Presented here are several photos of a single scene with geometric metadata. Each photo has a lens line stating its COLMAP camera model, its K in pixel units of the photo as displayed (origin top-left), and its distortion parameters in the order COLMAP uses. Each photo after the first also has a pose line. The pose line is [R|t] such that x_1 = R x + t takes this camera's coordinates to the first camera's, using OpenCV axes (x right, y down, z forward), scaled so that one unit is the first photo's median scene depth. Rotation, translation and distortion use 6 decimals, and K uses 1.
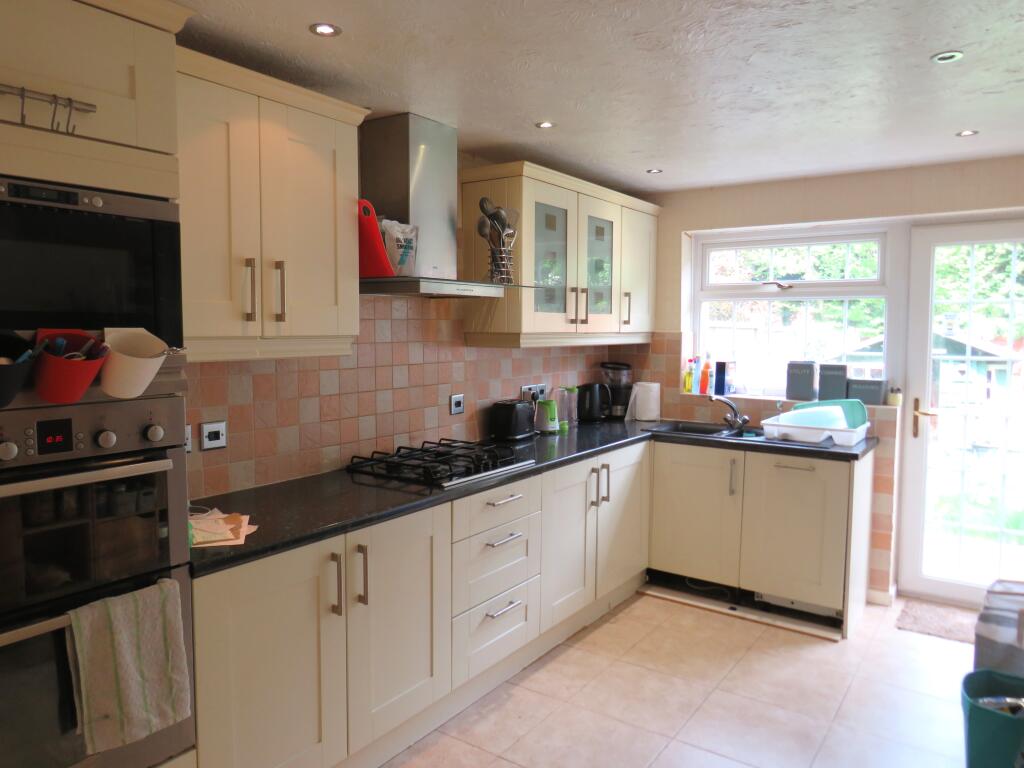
lens RADIAL K [[743.9, 0, 510.3], [0, 743.9, 384.0], [0, 0, 1]] dist [-0.001932, -0.000047]
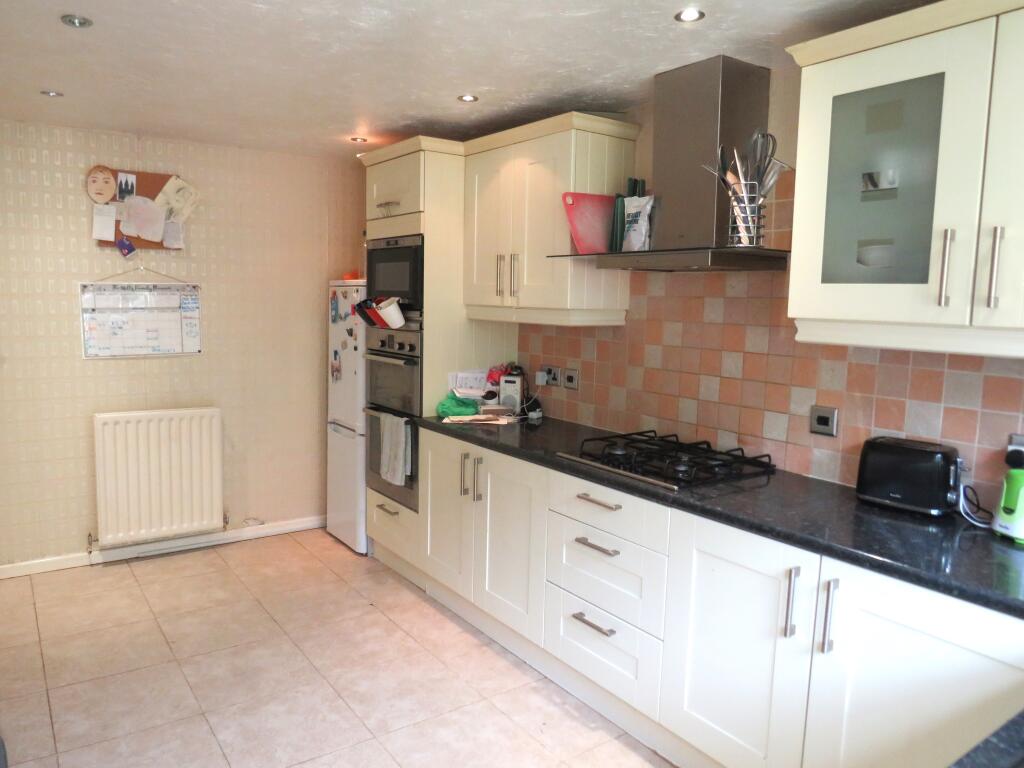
lens RADIAL K [[743.9, 0, 510.9], [0, 743.9, 383.2], [0, 0, 1]] dist [-0.001932, -0.000047]
pose [[-0.350976, 0.094593, -0.931594, 0.768356], [-0.099486, 0.985487, 0.137546, -0.084657], [0.931084, 0.140956, -0.336472, 1.095281]]
